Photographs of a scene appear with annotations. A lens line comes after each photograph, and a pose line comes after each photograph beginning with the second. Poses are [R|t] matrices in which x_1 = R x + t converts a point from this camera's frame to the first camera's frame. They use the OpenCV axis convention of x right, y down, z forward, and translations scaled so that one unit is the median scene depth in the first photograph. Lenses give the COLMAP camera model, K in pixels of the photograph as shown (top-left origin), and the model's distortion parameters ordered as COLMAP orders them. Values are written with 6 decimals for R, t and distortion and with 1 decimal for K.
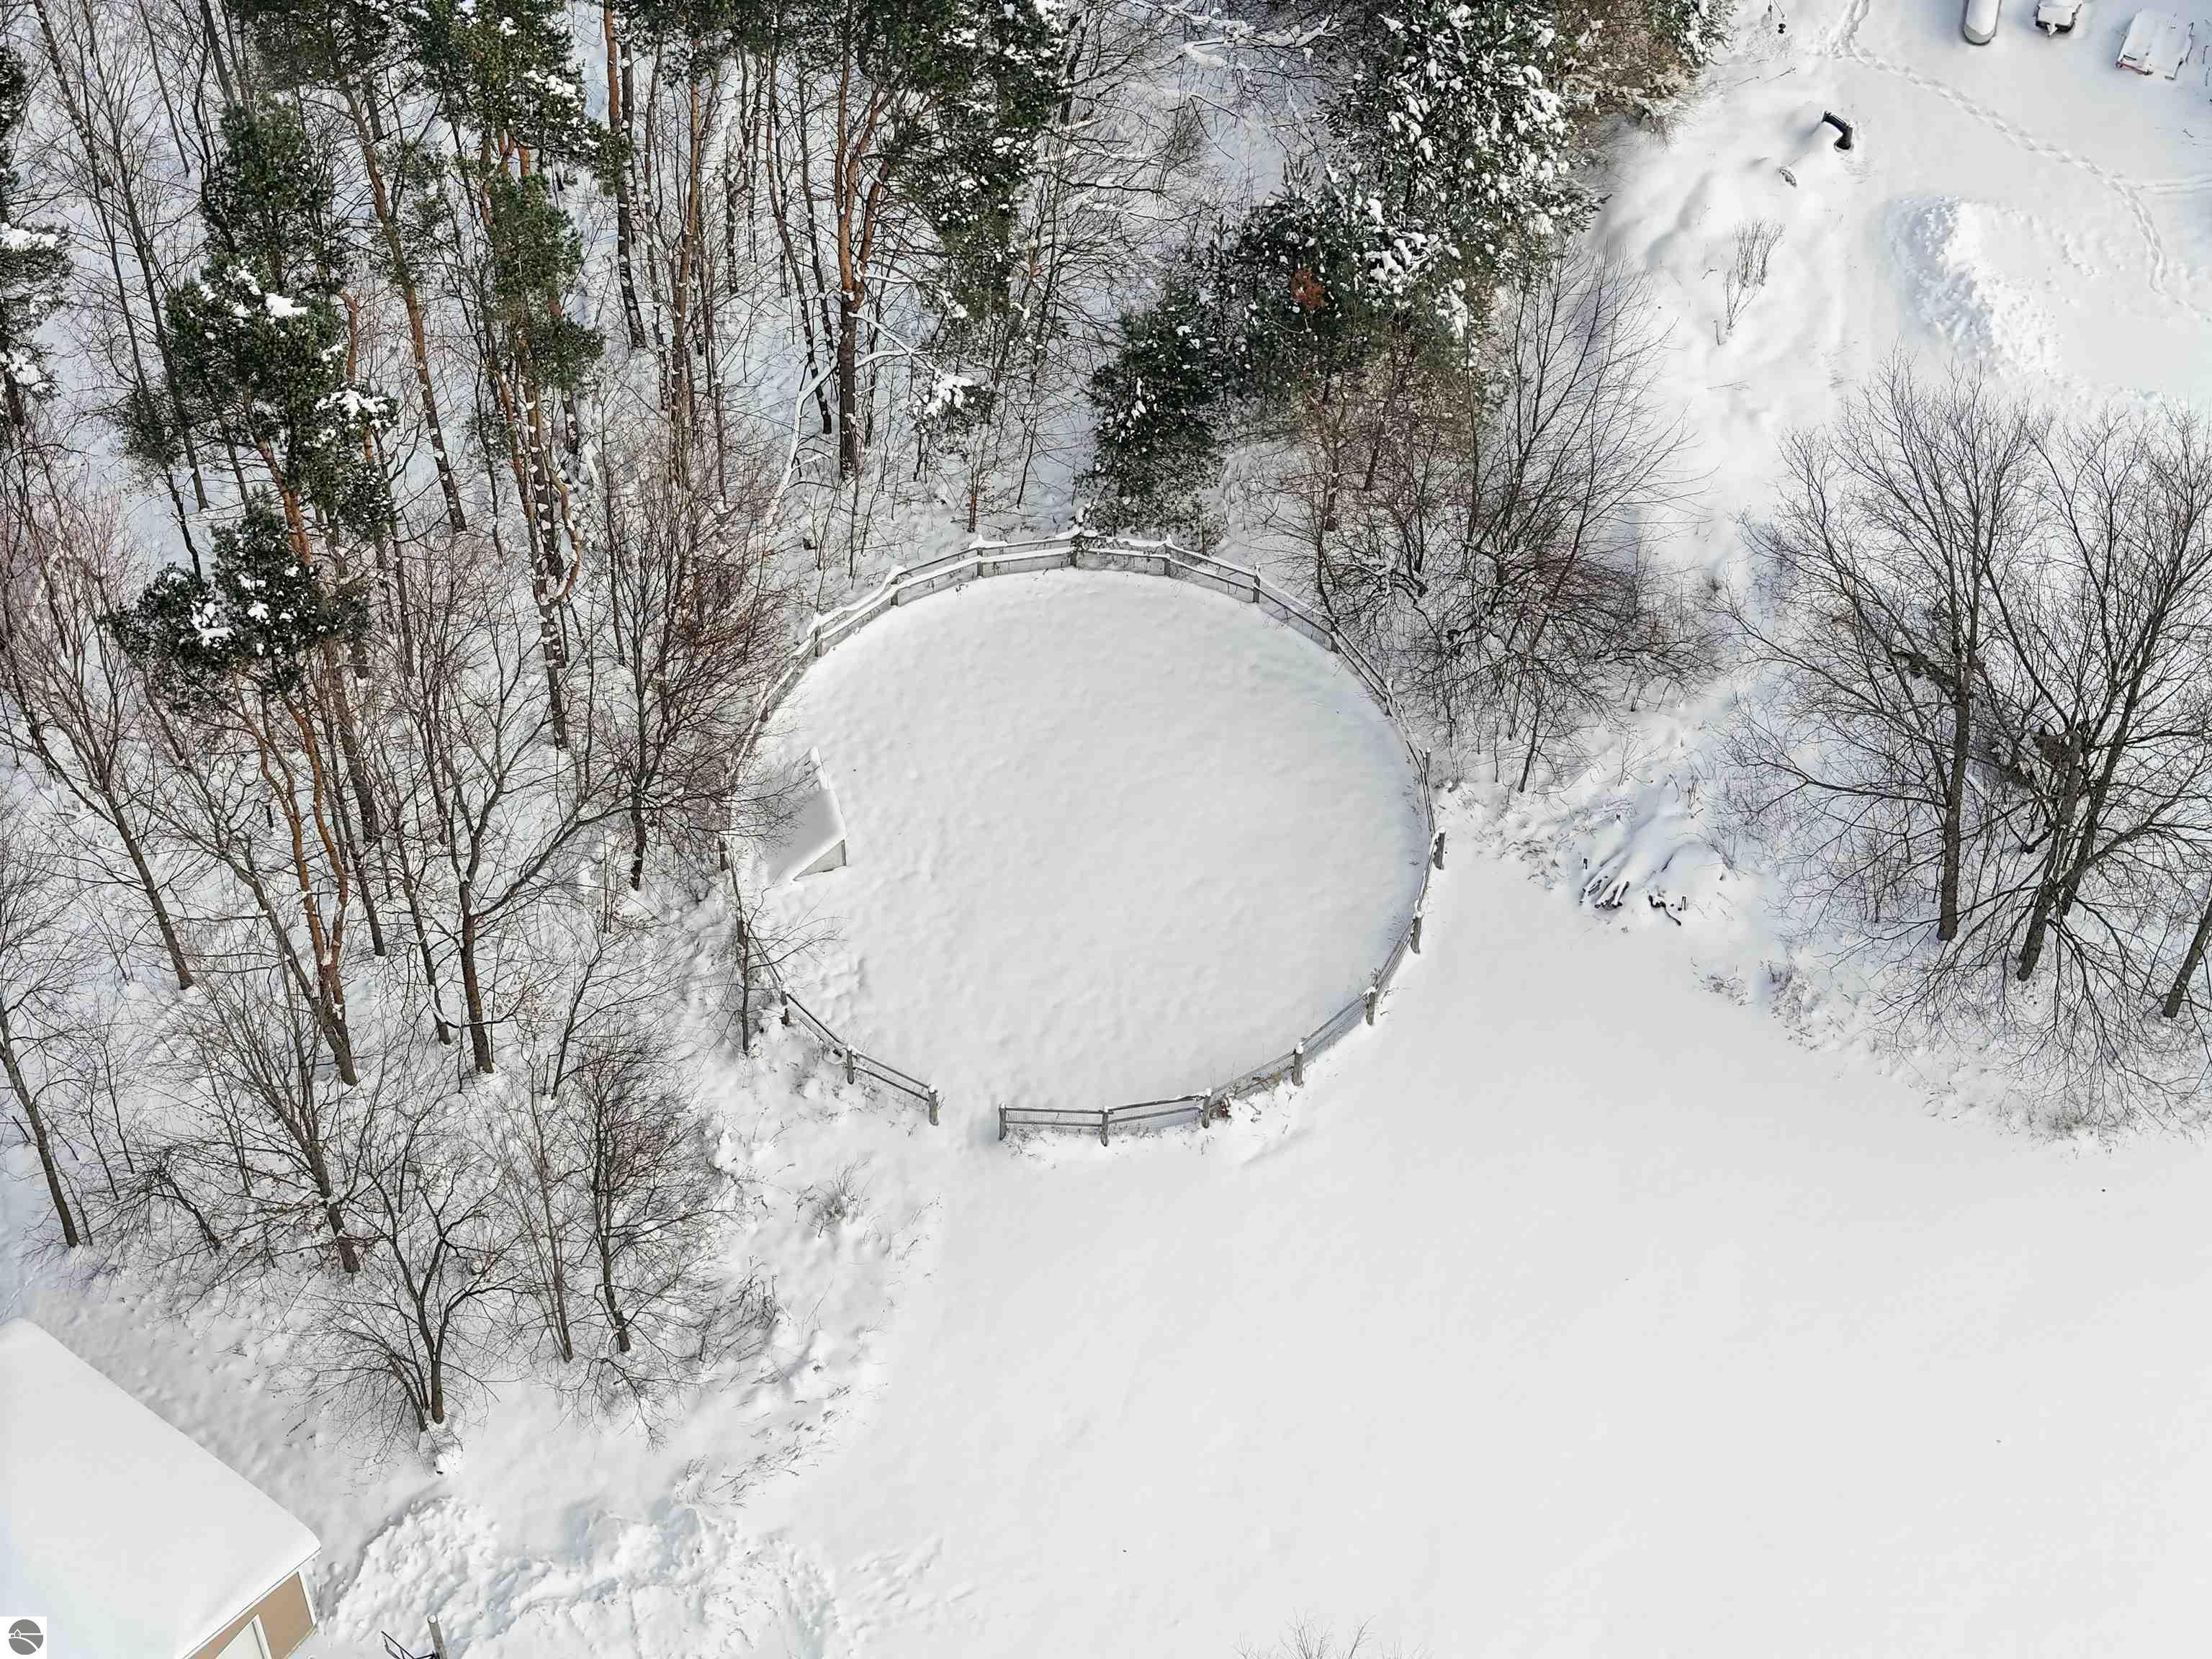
lens RADIAL K [[4439.5, 0, 1106.0], [0, 4439.5, 829.5], [0, 0, 1]] dist [-0.070025, -0.418030]
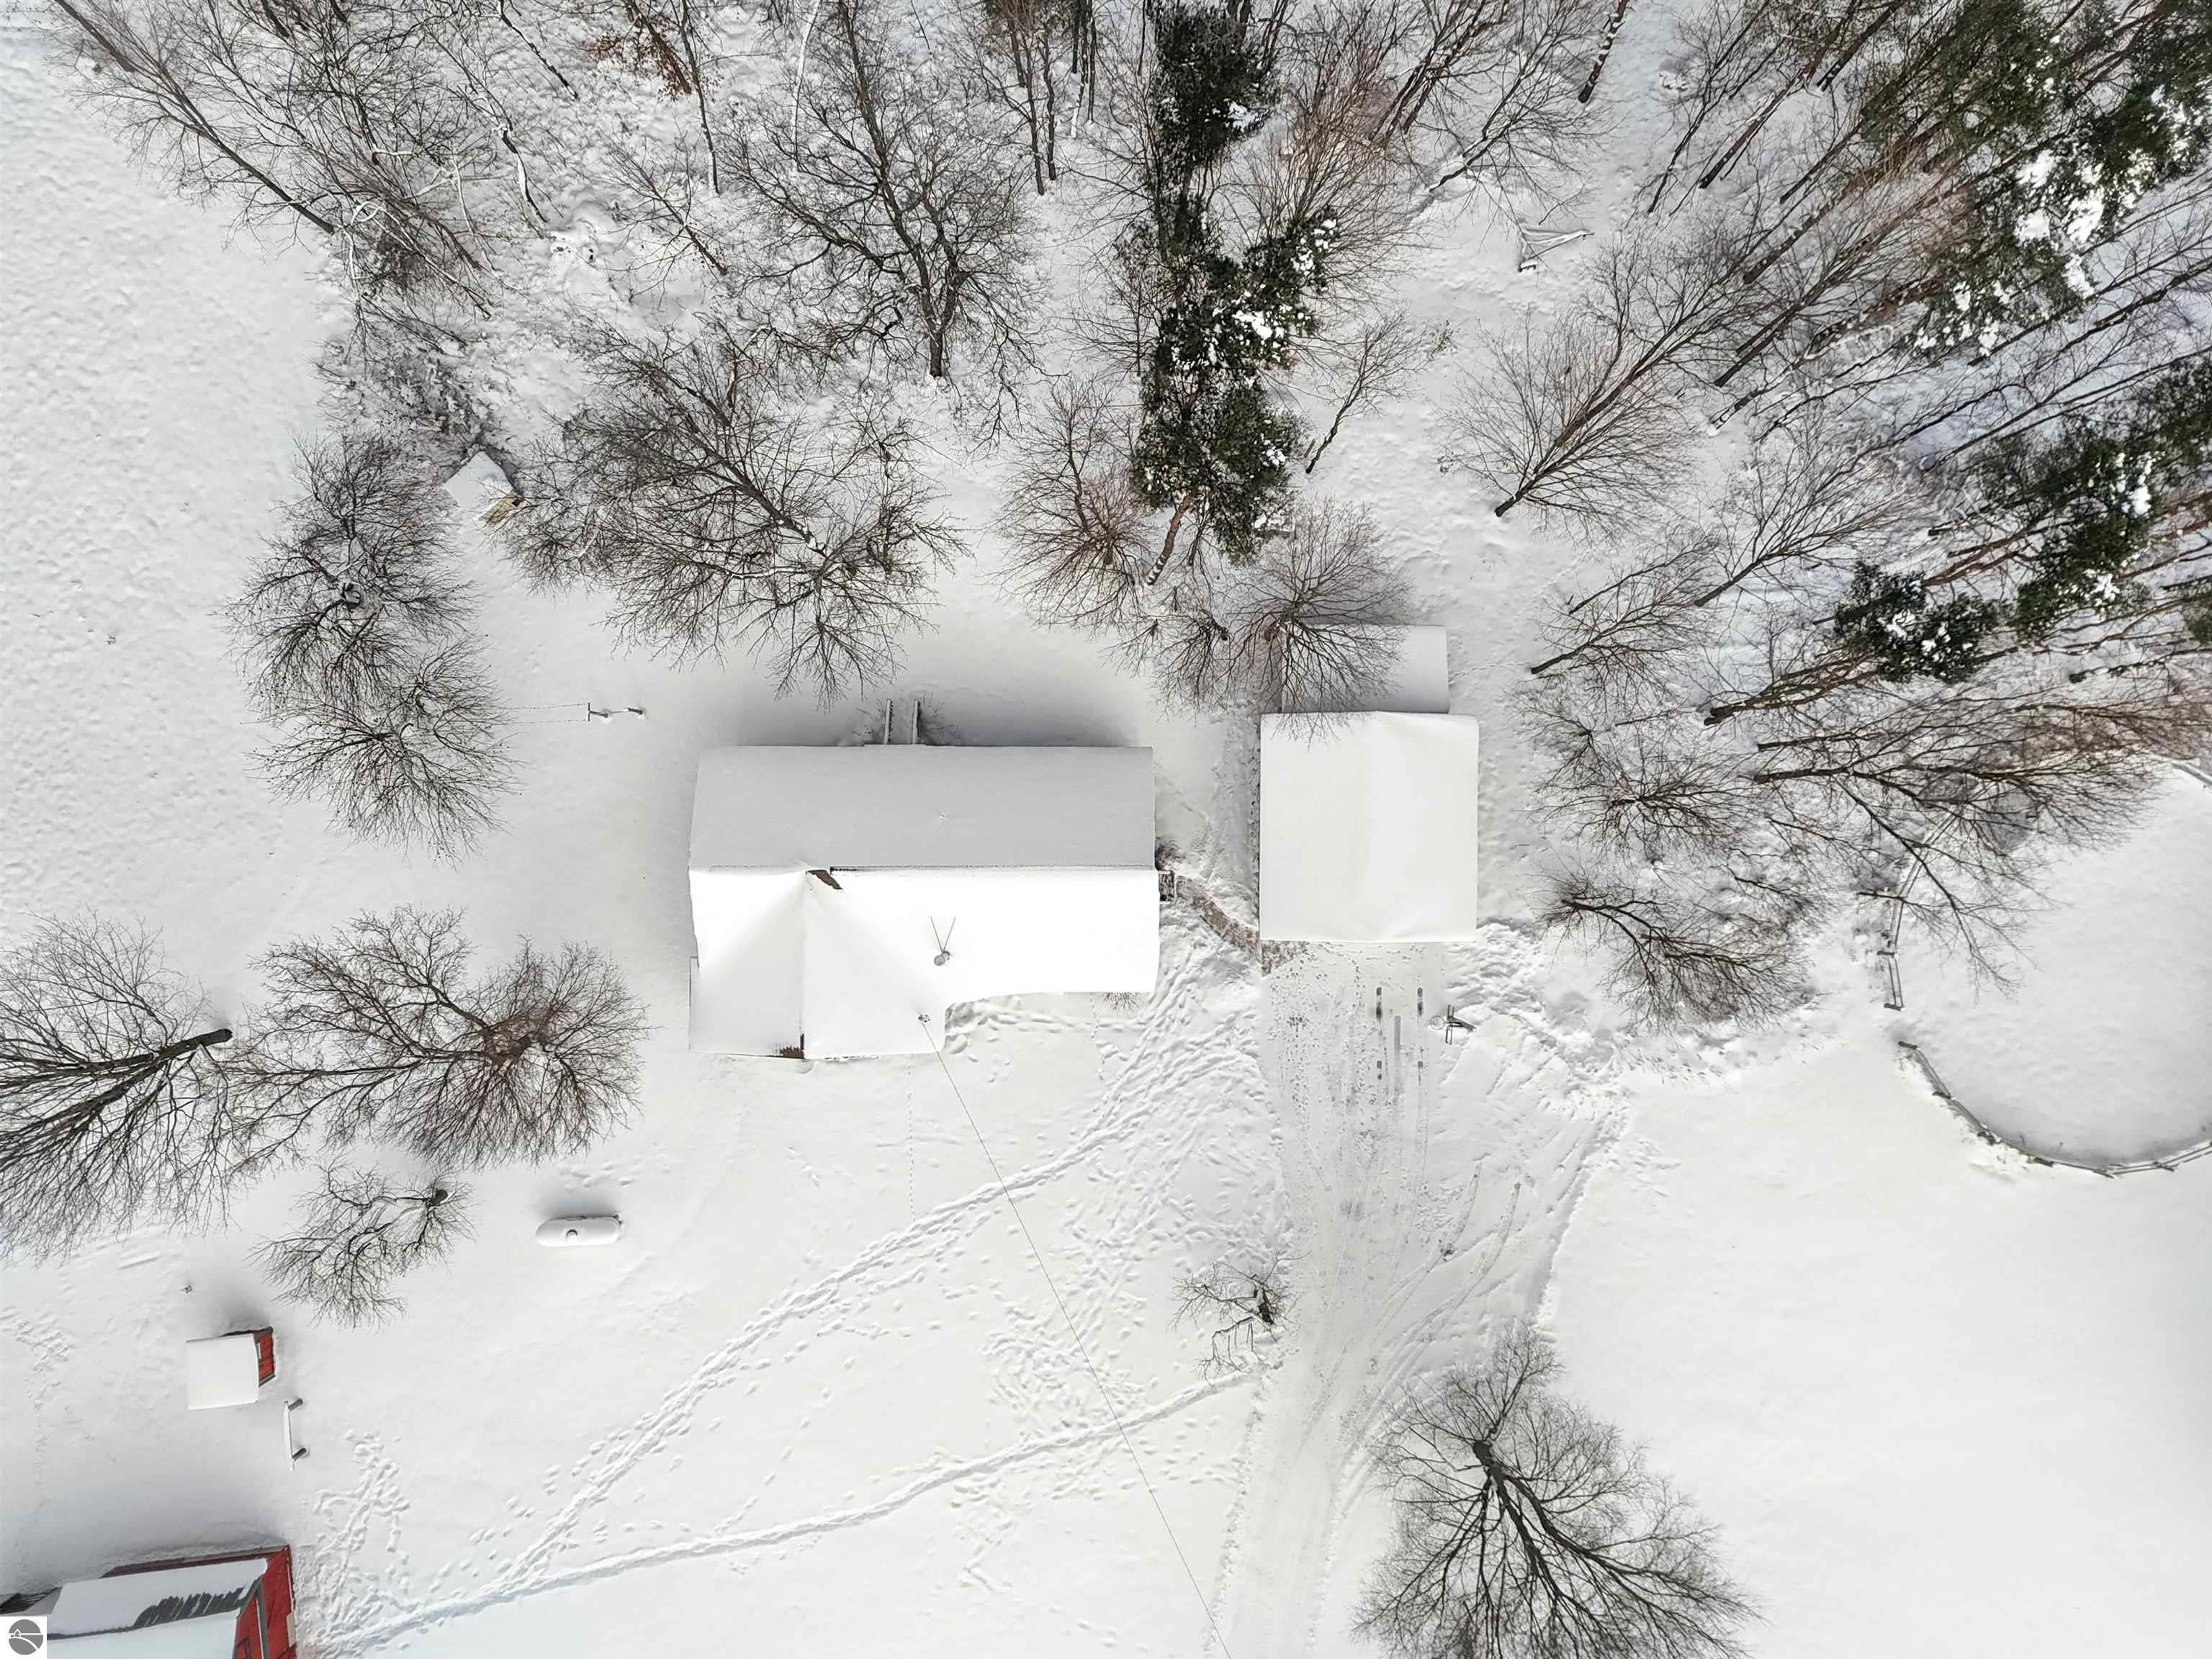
lens RADIAL K [[1599.3, 0, 1106.0], [0, 1599.3, 829.5], [0, 0, 1]] dist [0.089017, -0.081867]
pose [[0.585563, 0.810027, -0.031179, -0.269896], [-0.651673, 0.493269, 0.576201, -0.147126], [0.482118, -0.317084, 0.816713, 0.351566]]
